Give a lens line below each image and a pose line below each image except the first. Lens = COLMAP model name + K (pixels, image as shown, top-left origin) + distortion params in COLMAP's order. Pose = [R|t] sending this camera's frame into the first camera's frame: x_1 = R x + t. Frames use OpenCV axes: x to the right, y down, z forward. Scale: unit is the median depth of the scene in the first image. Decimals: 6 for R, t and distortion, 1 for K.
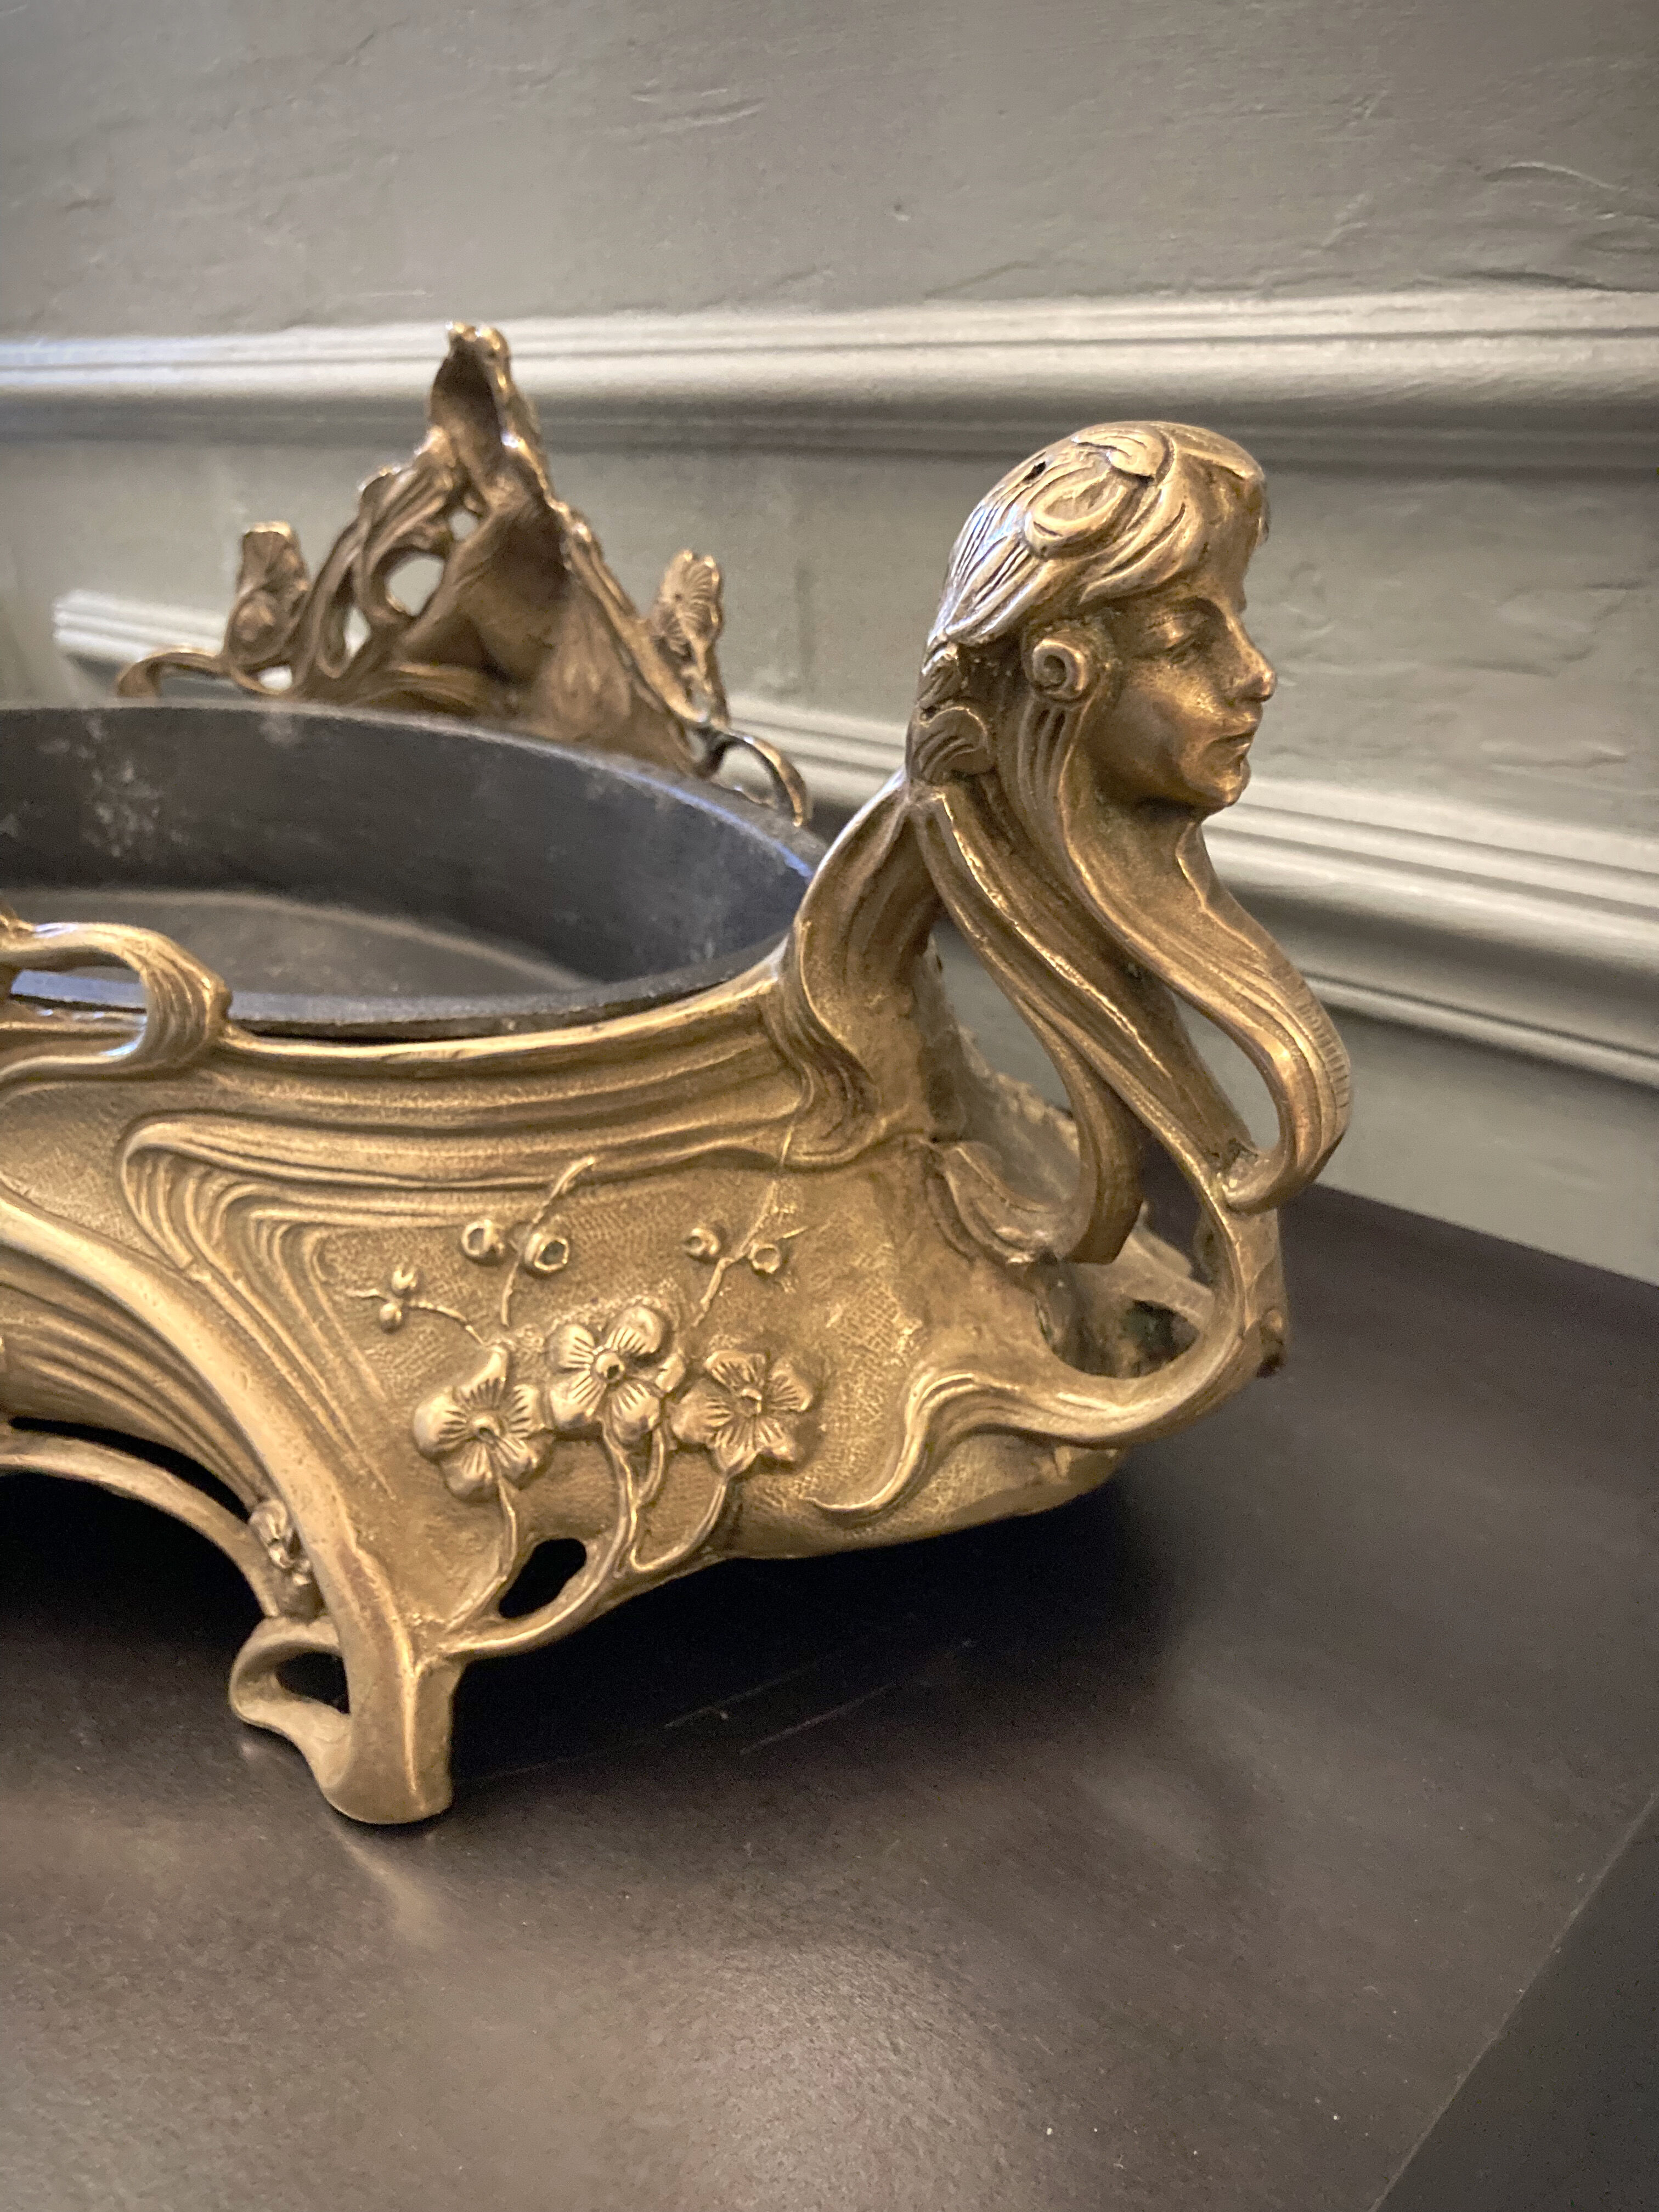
lens RADIAL K [[1867.1, 0, 841.9], [0, 1867.1, 1122.0], [0, 0, 1]] dist [0.020543, -0.037699]
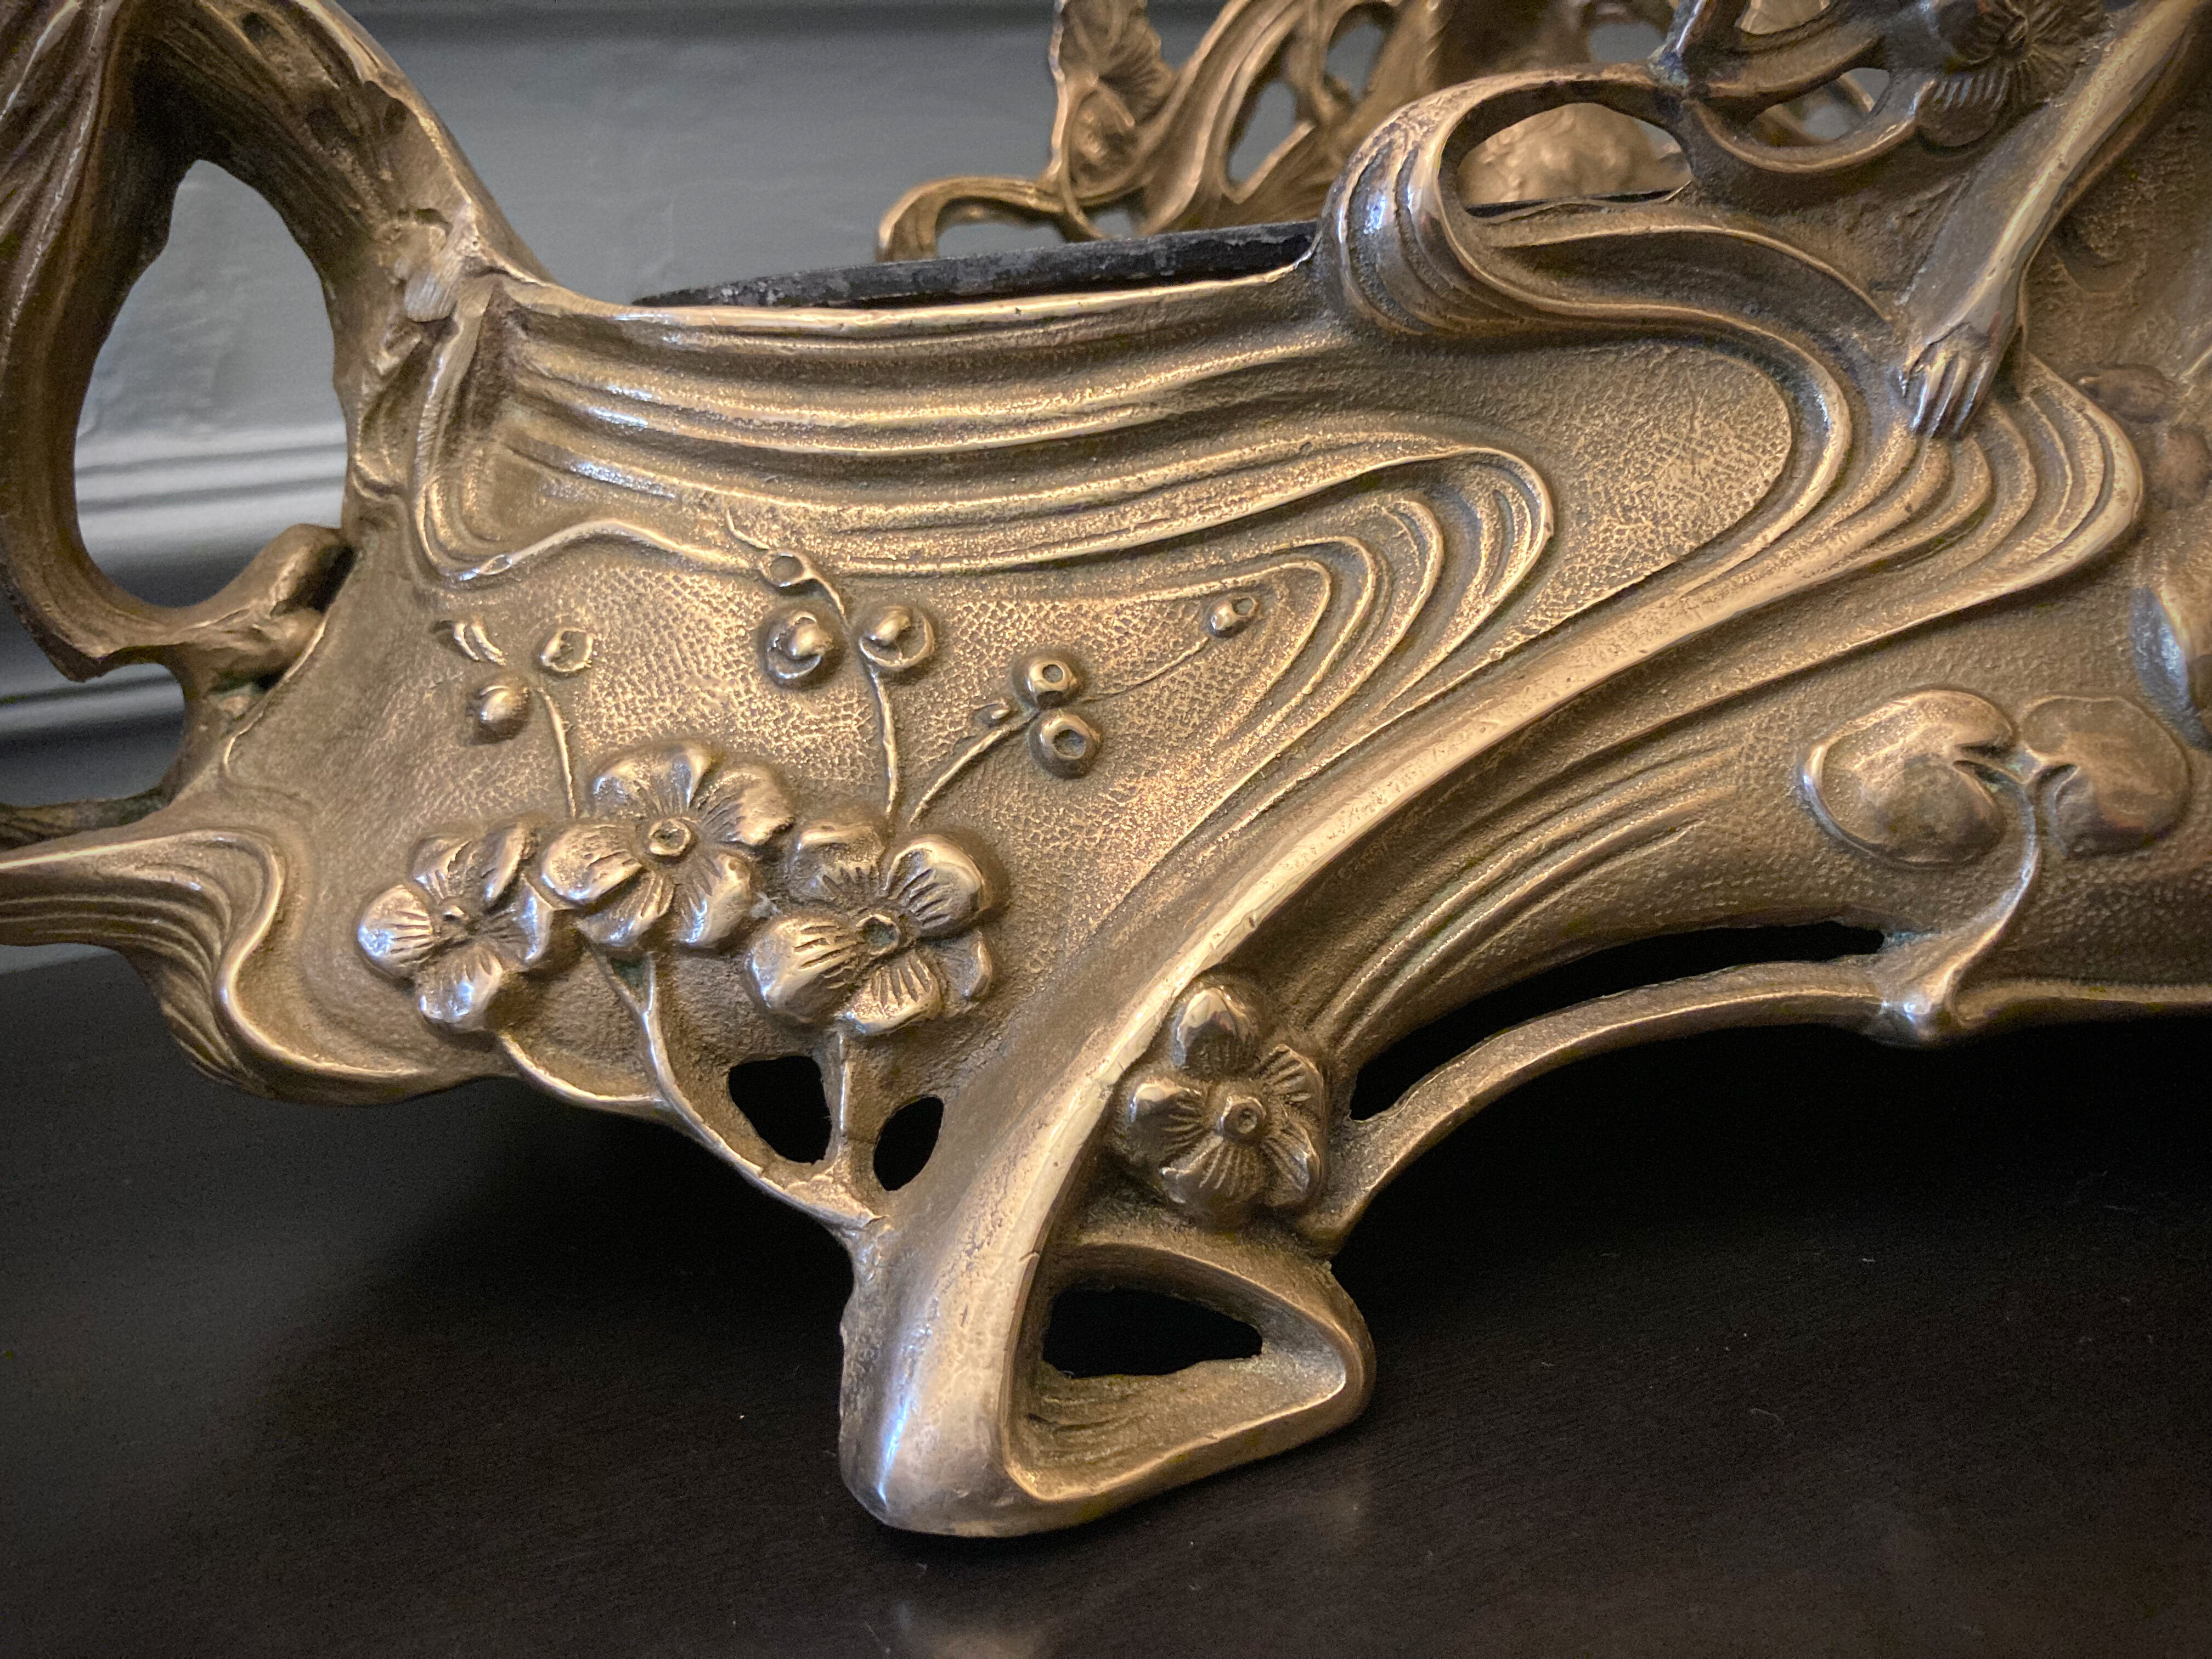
lens RADIAL K [[1867.1, 0, 1106.1], [0, 1867.1, 820.5], [0, 0, 1]] dist [0.020543, -0.037699]
pose [[0.444182, -0.216863, 0.869294, -1.608712], [0.419371, 0.907733, 0.012167, -0.108964], [-0.791726, 0.359152, 0.494145, 1.348678]]
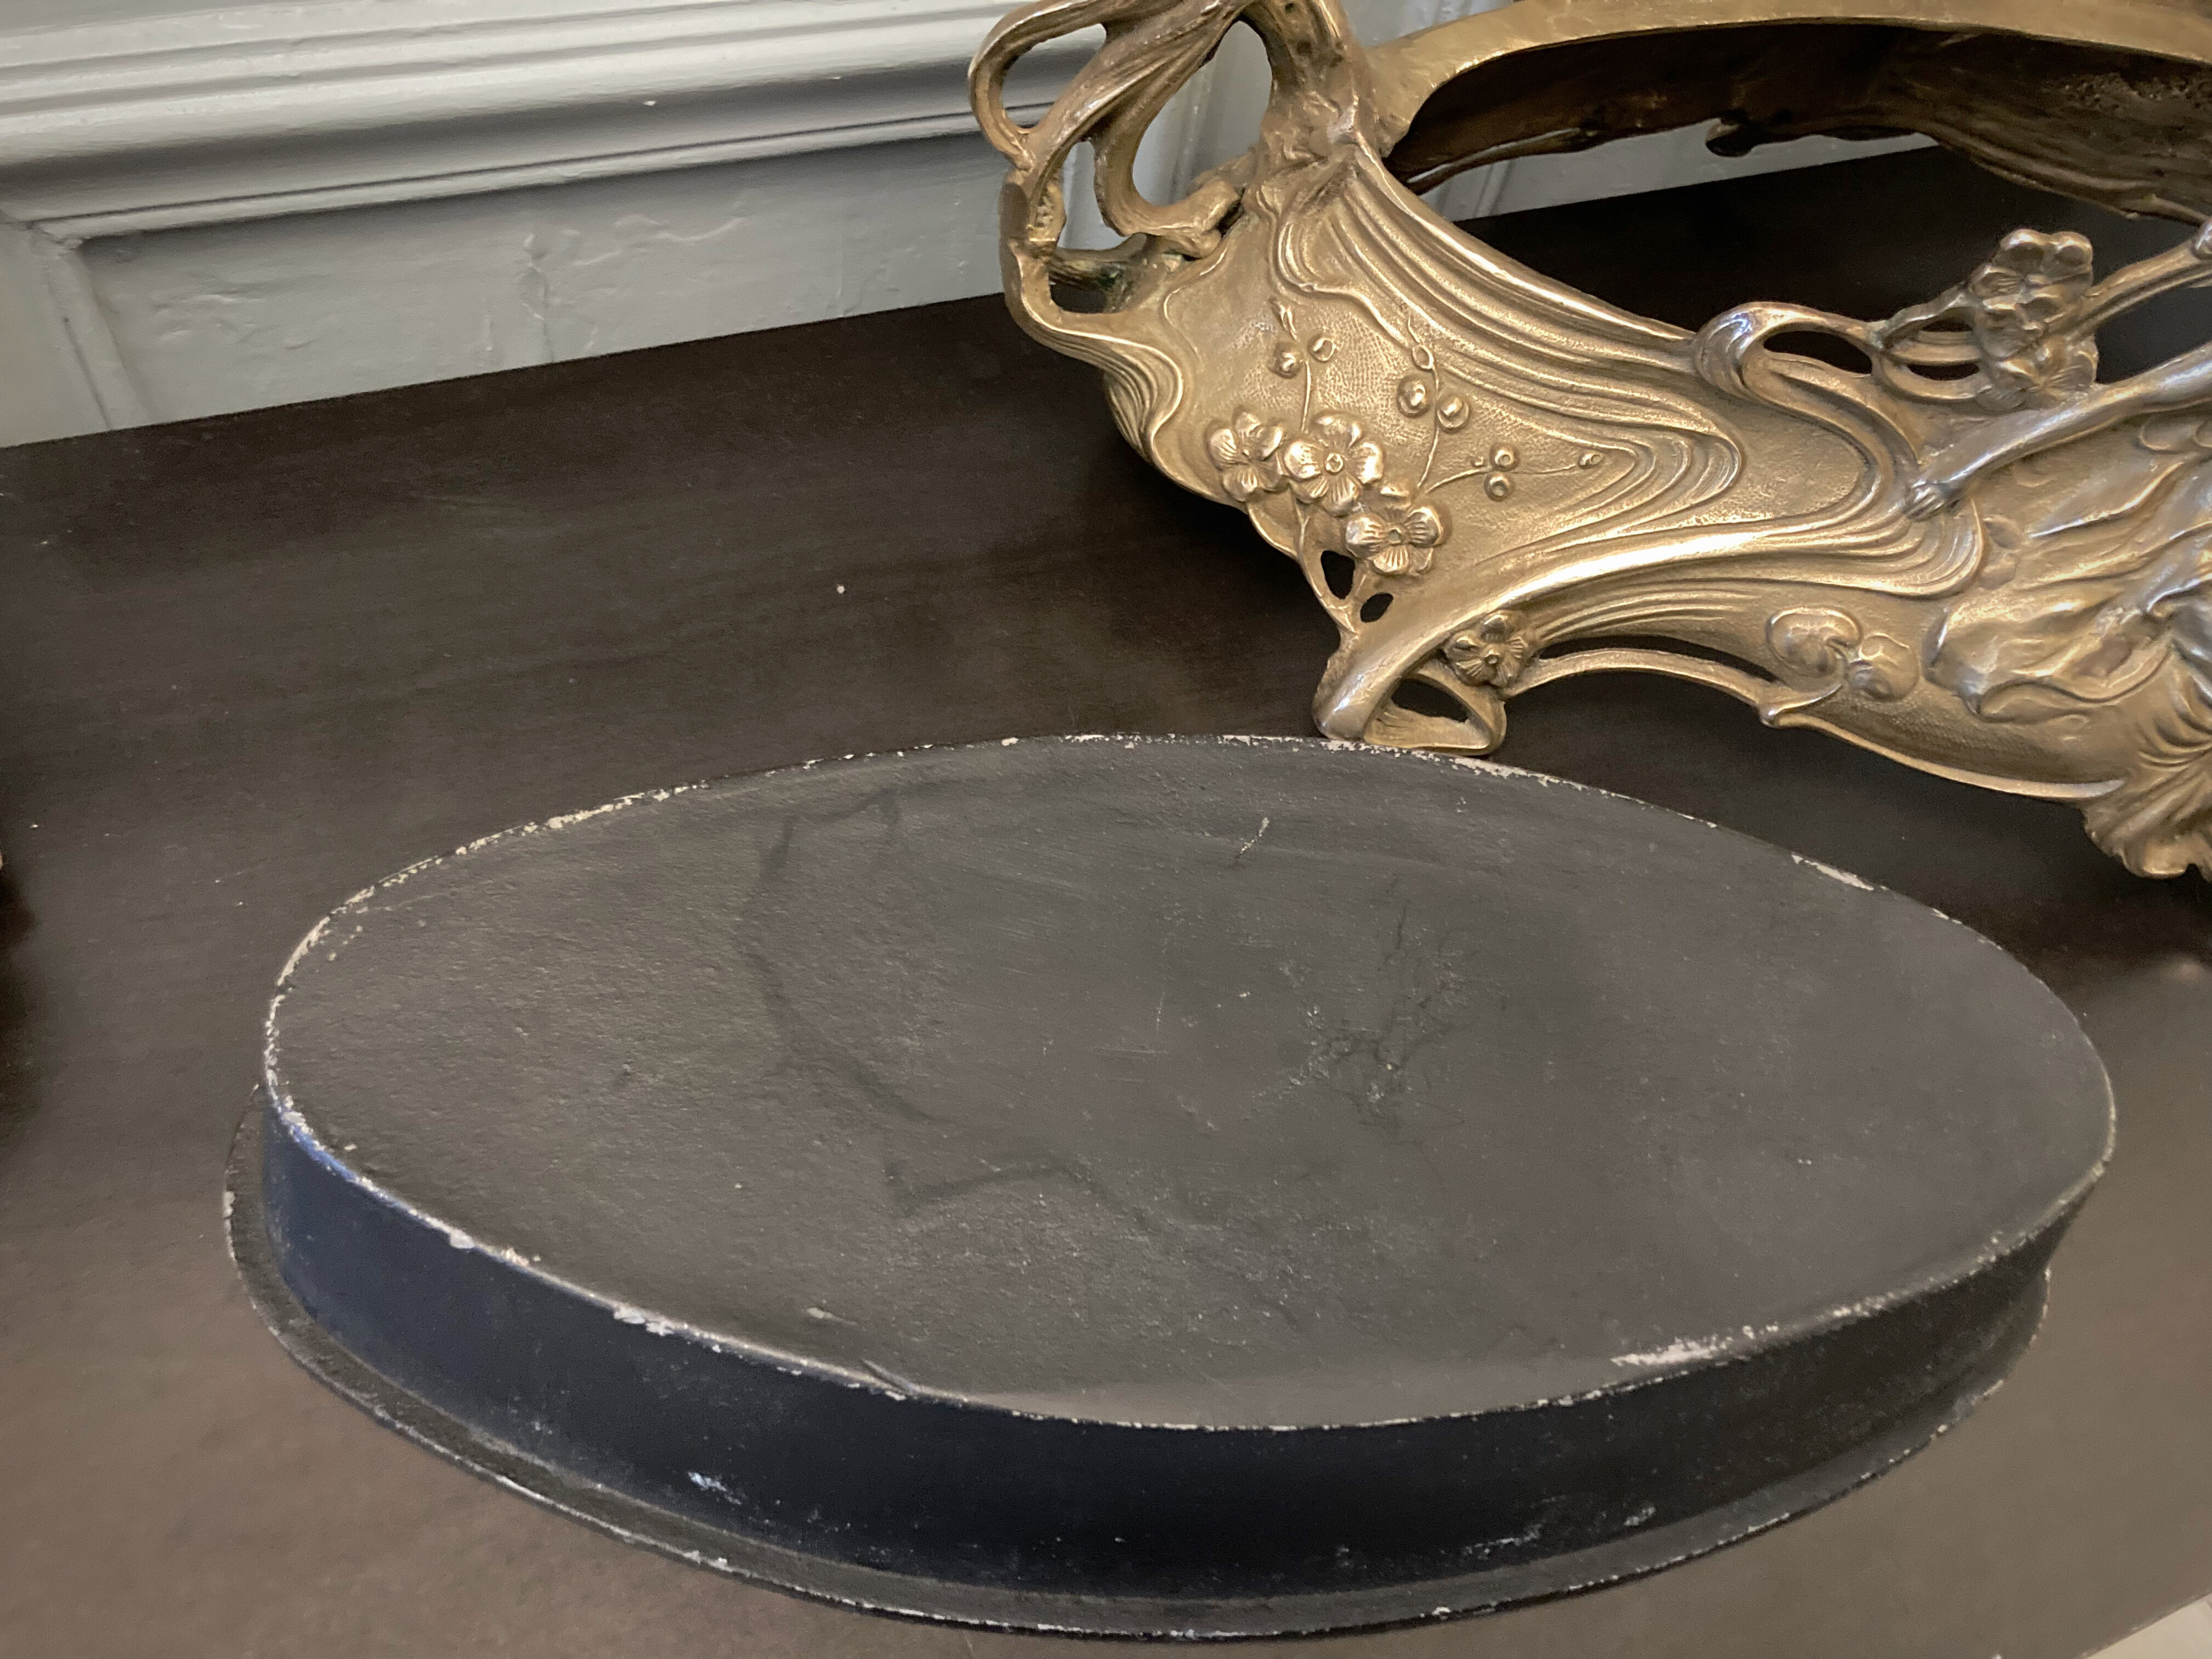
lens RADIAL K [[1867.1, 0, 1087.1], [0, 1867.1, 838.8], [0, 0, 1]] dist [0.020543, -0.037699]
pose [[0.727620, -0.456651, 0.511898, -2.198910], [0.133764, 0.826354, 0.547034, -0.747781], [-0.672812, -0.329559, 0.662355, 0.800816]]
